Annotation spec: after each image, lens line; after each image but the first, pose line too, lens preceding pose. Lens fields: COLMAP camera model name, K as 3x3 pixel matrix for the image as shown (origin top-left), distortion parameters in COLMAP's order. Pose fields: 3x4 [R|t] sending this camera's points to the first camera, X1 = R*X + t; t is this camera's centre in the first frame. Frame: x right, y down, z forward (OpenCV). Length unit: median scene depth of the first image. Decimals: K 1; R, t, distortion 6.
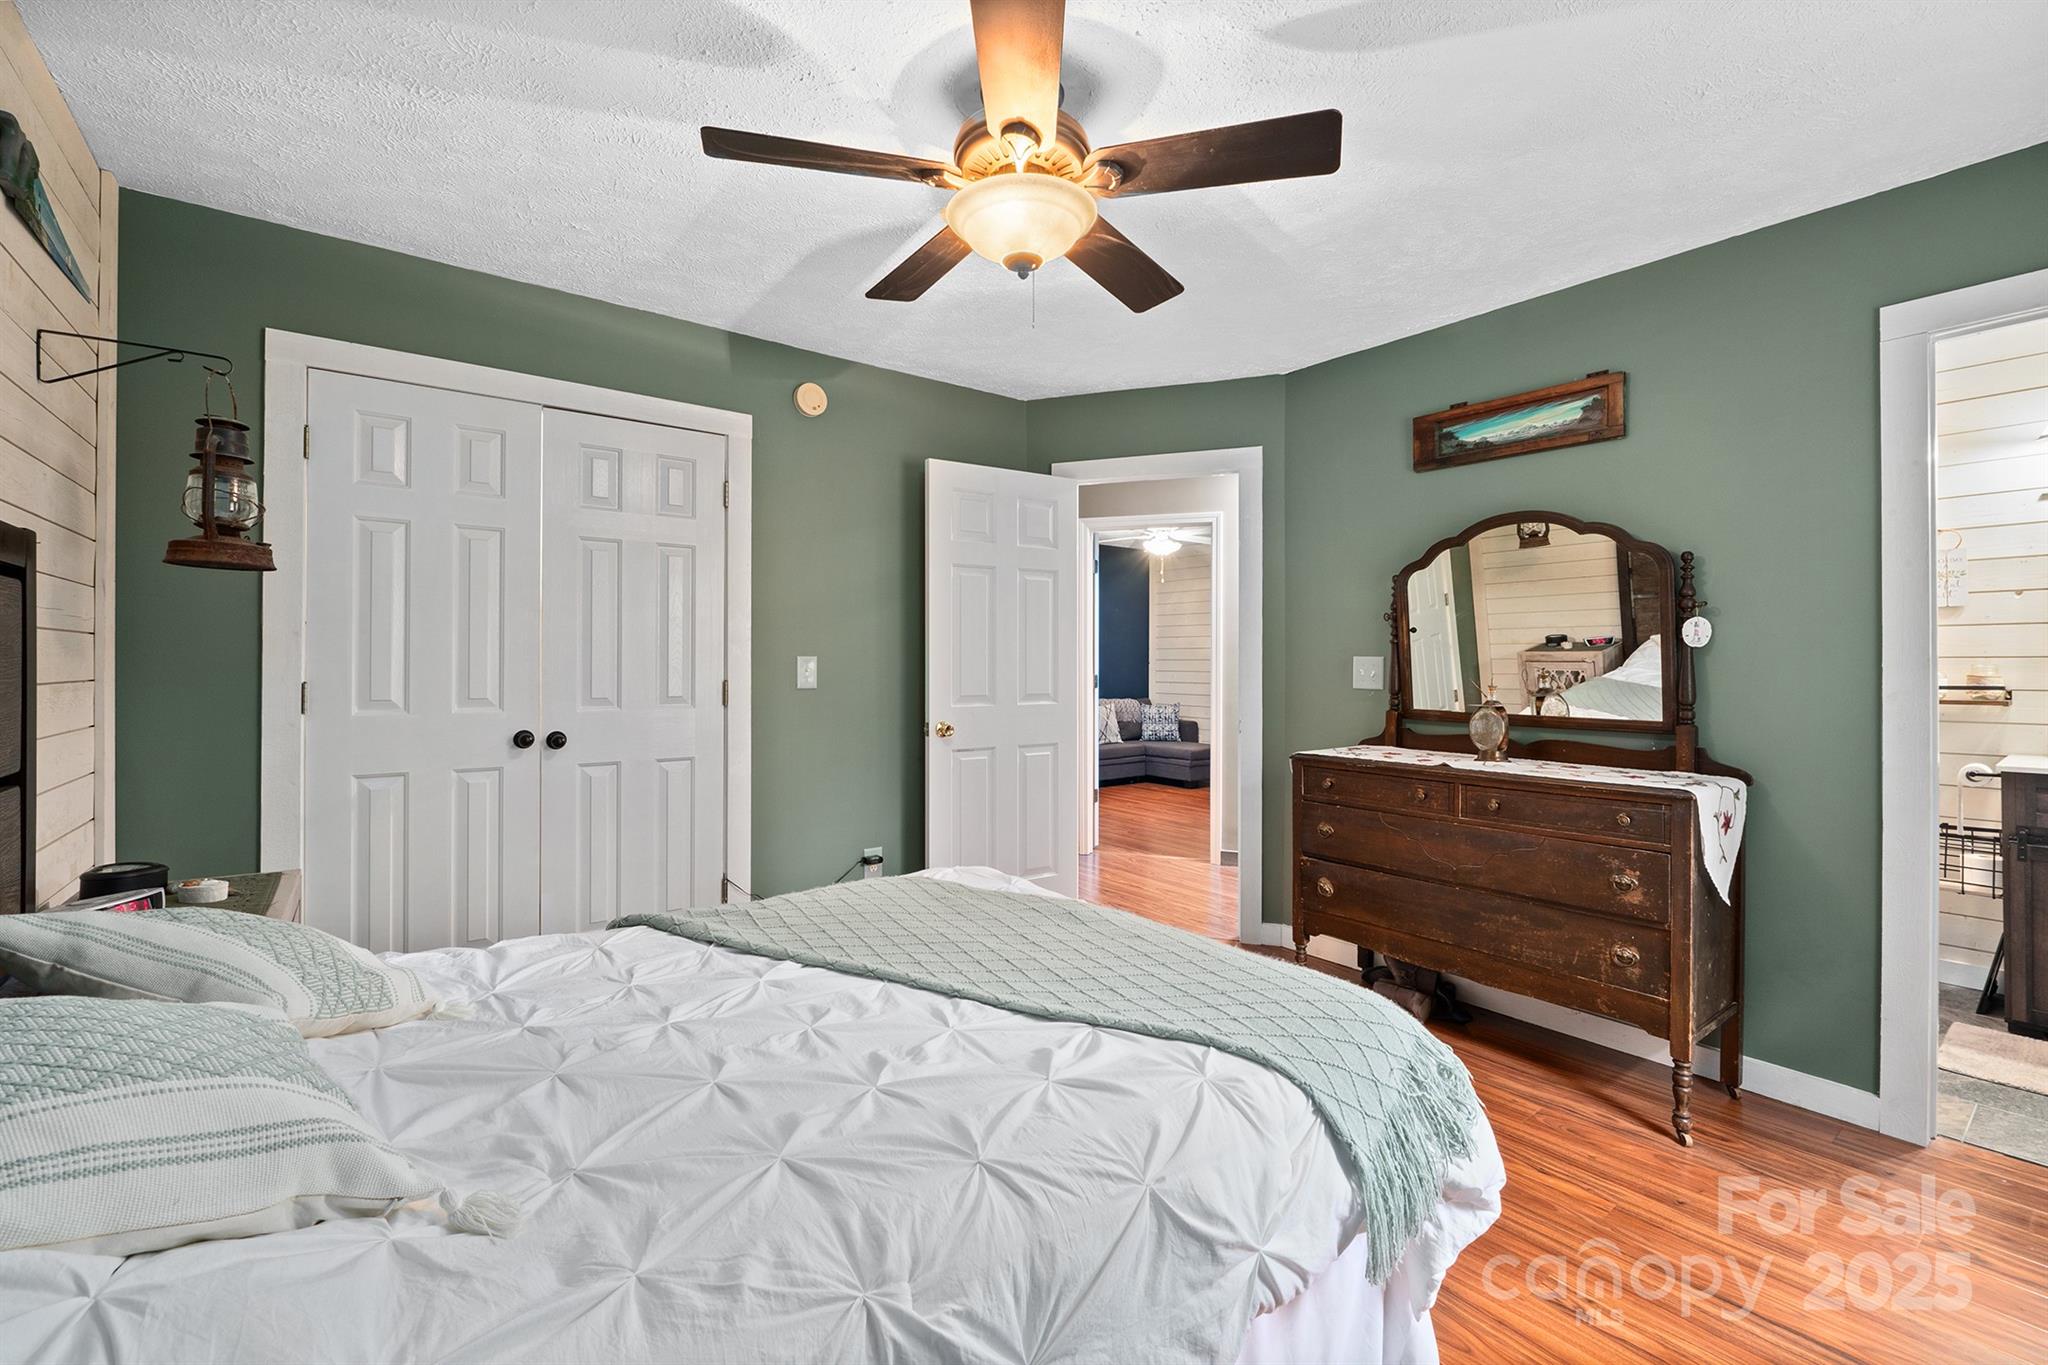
lens RADIAL K [[866.7, 0, 1029.4], [0, 866.7, 661.0], [0, 0, 1]] dist [-0.010636, 0.001939]
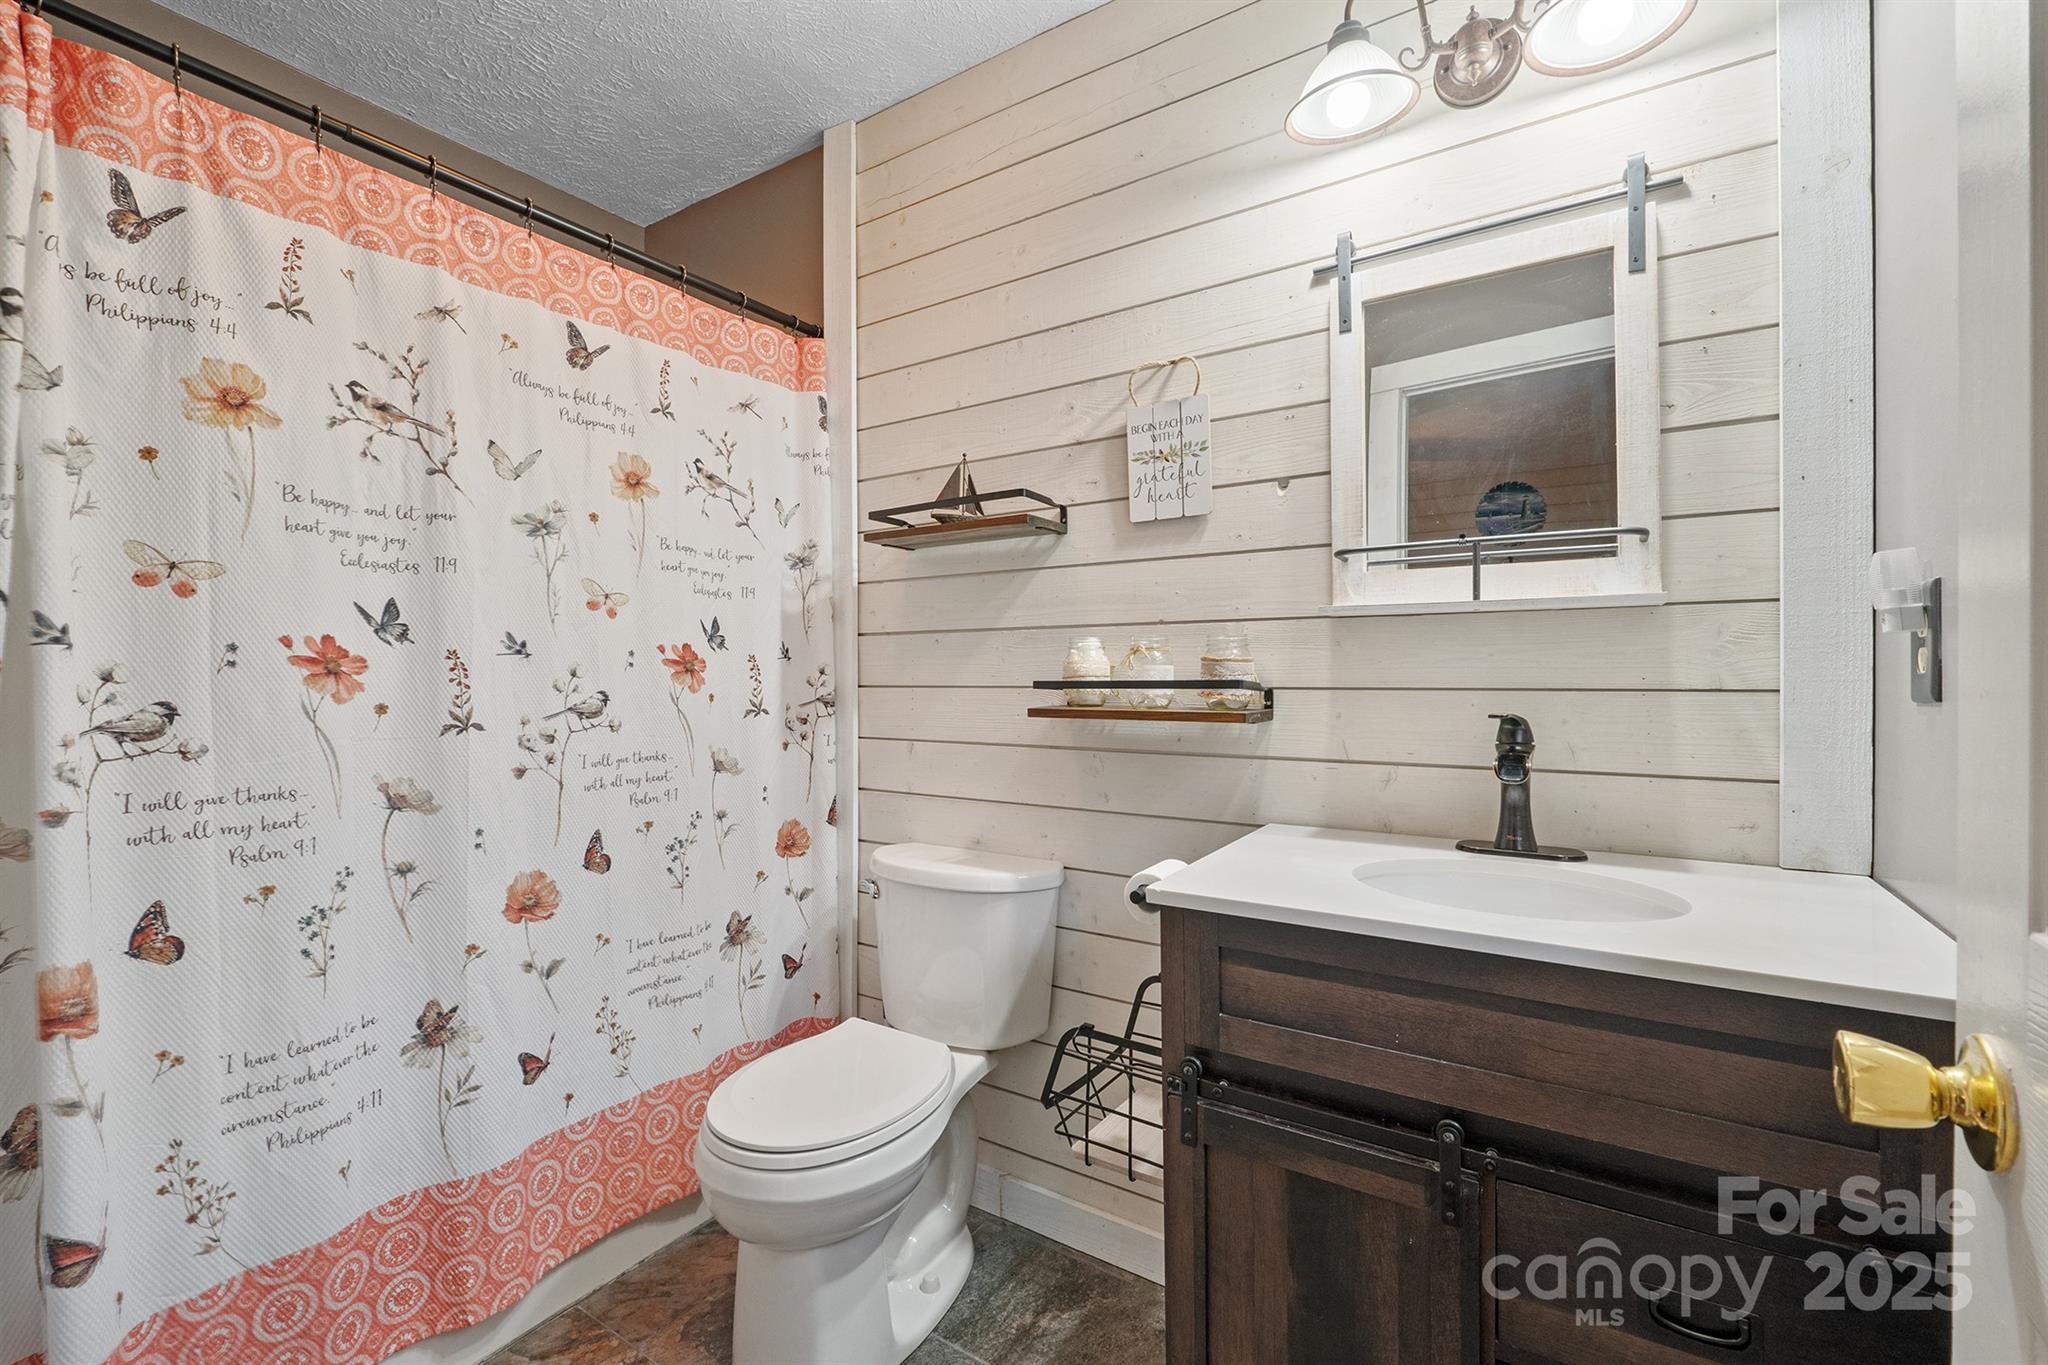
lens RADIAL K [[866.7, 0, 1024.9], [0, 866.7, 681.8], [0, 0, 1]] dist [-0.010636, 0.001939]
pose [[0.945874, -0.006463, 0.324470, 0.858597], [0.004311, 0.999964, 0.007352, 0.025988], [-0.324505, -0.005555, 0.945867, 0.589369]]
